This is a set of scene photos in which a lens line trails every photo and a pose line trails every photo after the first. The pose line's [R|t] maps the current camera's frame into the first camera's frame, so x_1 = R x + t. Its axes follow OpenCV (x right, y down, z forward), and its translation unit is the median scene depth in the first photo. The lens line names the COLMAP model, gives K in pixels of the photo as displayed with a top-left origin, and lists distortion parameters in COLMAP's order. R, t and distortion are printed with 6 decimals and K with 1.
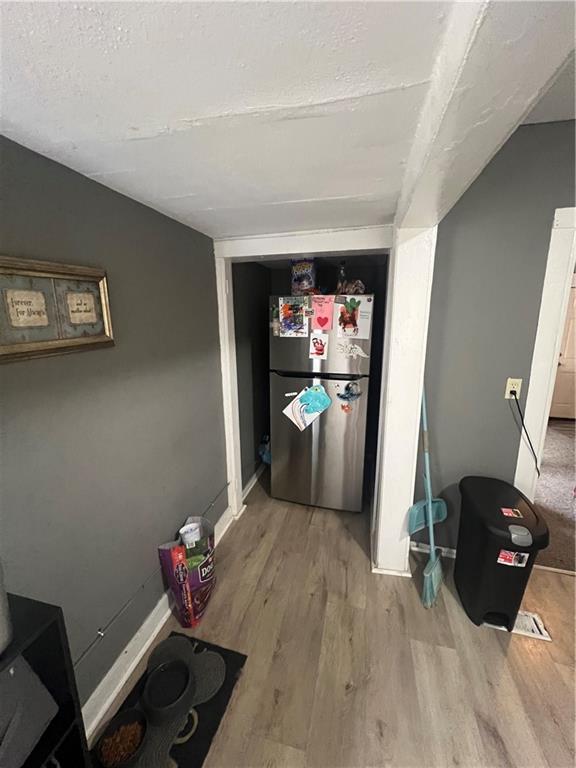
lens RADIAL K [[307.8, 0, 289.0], [0, 307.8, 378.6], [0, 0, 1]] dist [0.001165, 0.000165]
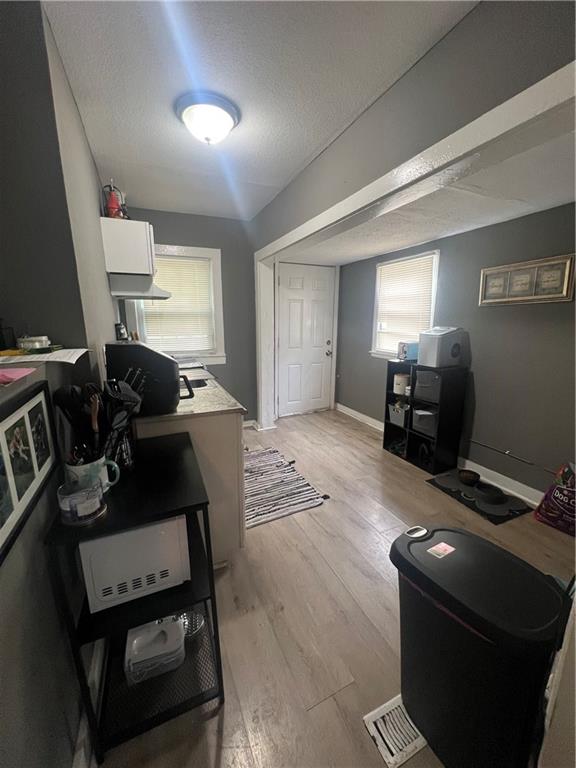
lens RADIAL K [[307.8, 0, 285.0], [0, 307.8, 384.0], [0, 0, 1]] dist [0.001165, 0.000165]
pose [[-0.782522, 0.145160, -0.605465, 1.853368], [-0.113927, 0.922642, 0.368446, -0.146933], [0.612111, 0.357296, -0.705450, 1.570259]]
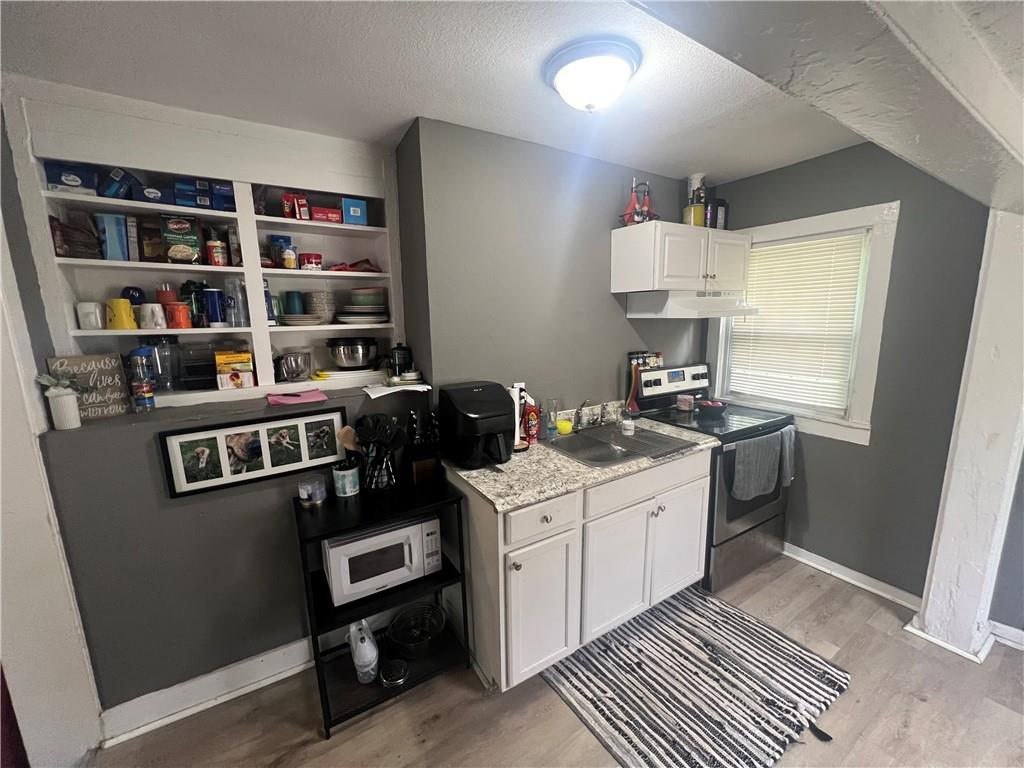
lens RADIAL K [[410.4, 0, 507.6], [0, 410.4, 385.2], [0, 0, 1]] dist [0.001165, 0.000165]
pose [[-0.726736, -0.098277, 0.679851, 1.291437], [0.162740, 0.936903, 0.309399, -0.187907], [-0.667361, 0.335491, -0.664887, 1.447102]]
